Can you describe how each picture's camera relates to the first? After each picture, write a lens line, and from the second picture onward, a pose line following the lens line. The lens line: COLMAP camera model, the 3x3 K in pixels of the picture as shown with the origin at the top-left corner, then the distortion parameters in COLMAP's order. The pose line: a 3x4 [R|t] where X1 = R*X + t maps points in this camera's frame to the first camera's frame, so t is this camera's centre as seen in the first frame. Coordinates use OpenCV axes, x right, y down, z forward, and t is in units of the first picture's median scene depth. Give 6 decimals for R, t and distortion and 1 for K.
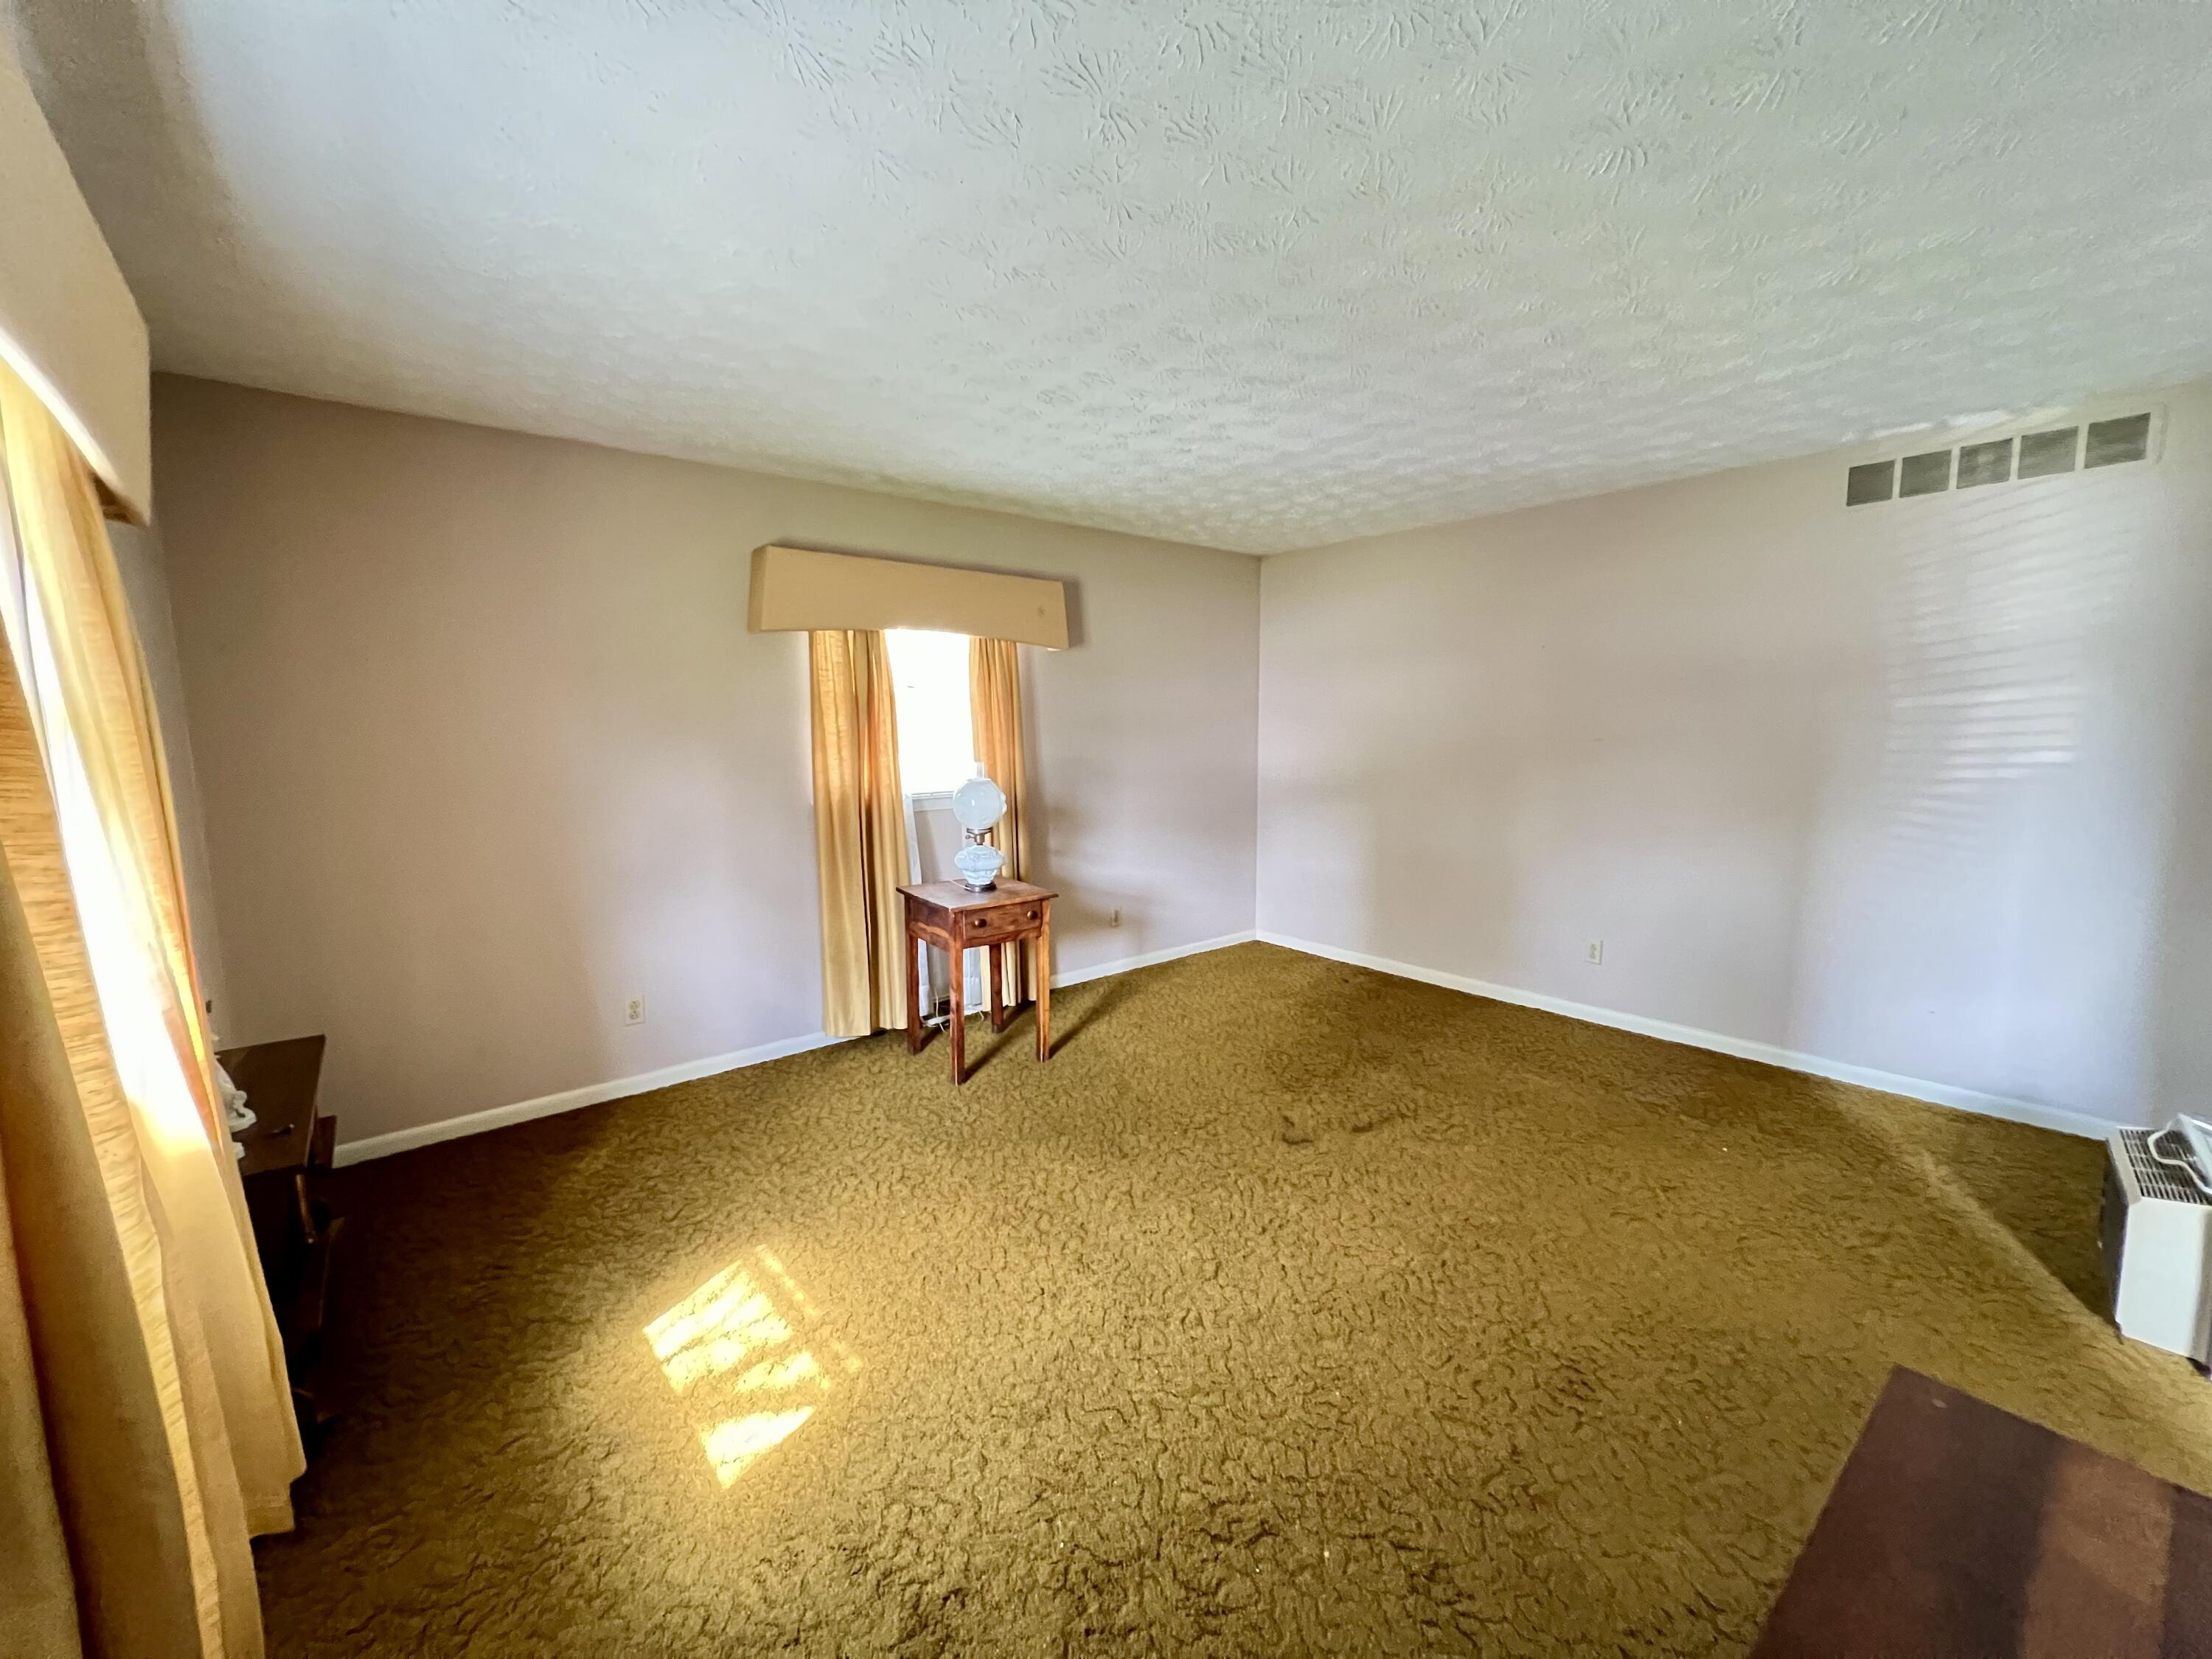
lens RADIAL K [[889.9, 0, 1108.1], [0, 889.9, 826.5], [0, 0, 1]] dist [-0.002874, 0.000035]
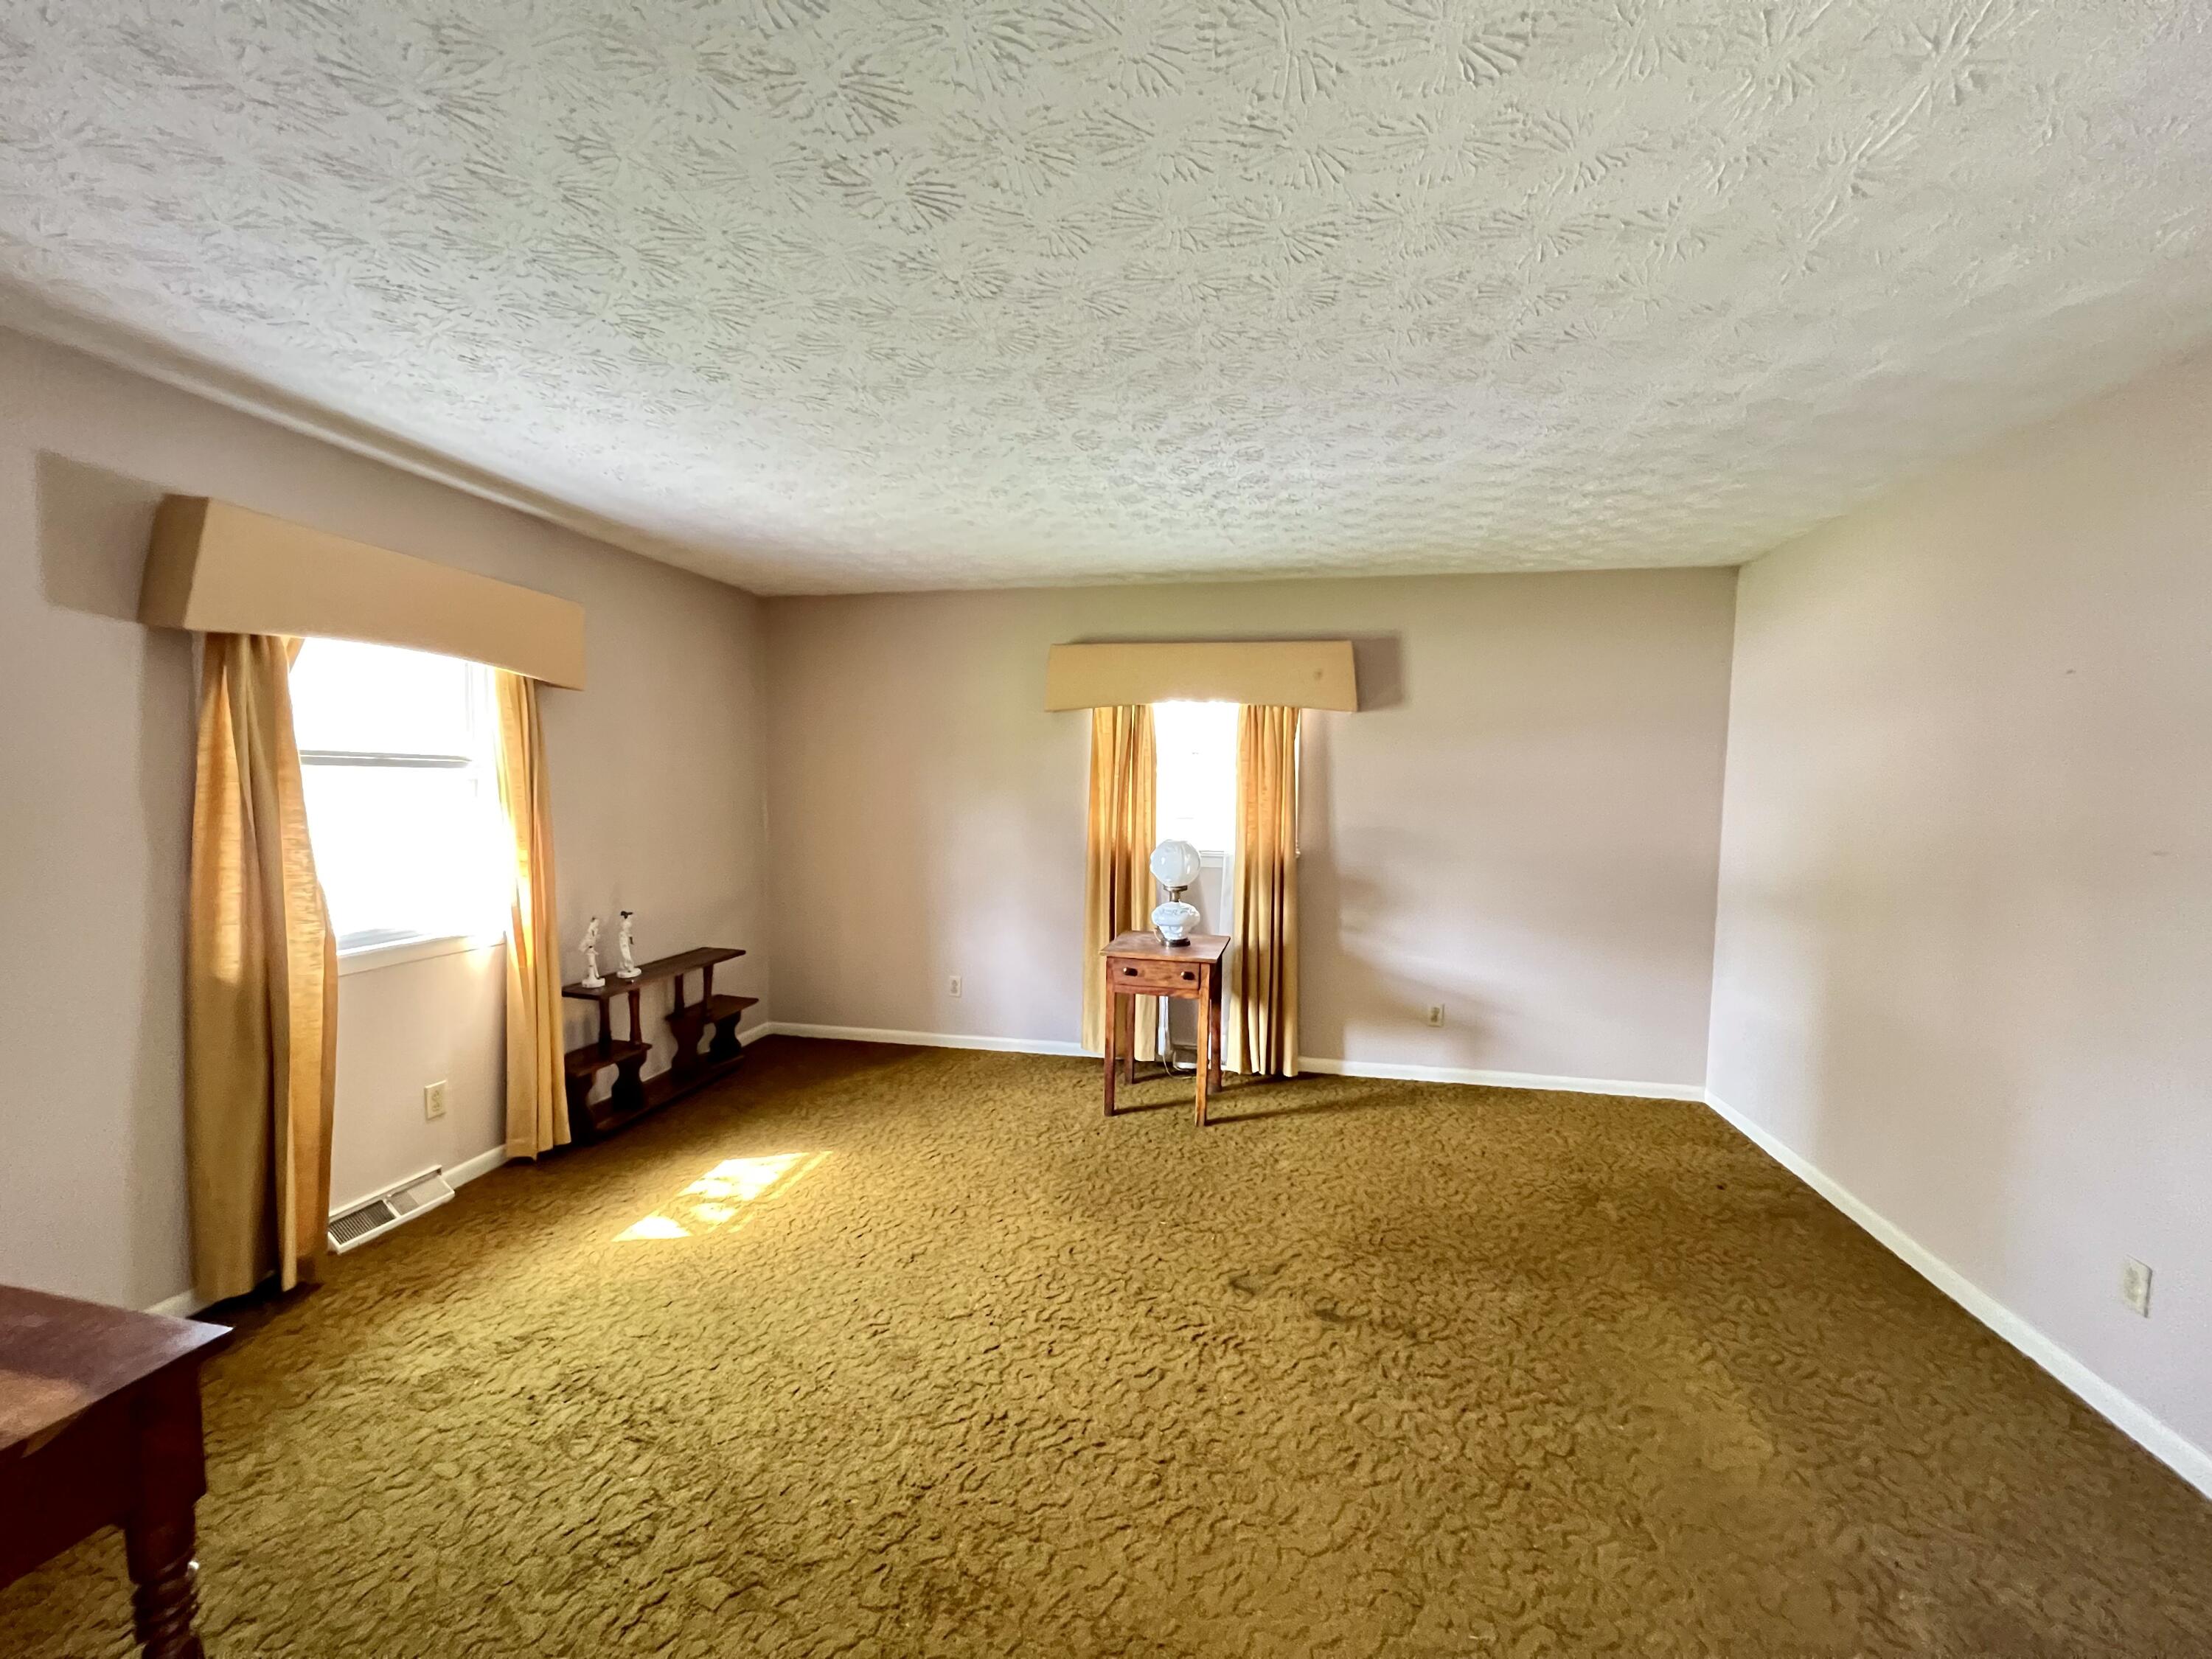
lens RADIAL K [[889.9, 0, 1112.0], [0, 889.9, 822.5], [0, 0, 1]] dist [-0.002874, 0.000035]
pose [[0.629384, 0.057349, -0.774976, 0.617481], [-0.108606, 0.993977, -0.014647, -0.048504], [0.769468, 0.093386, 0.631821, 0.263543]]
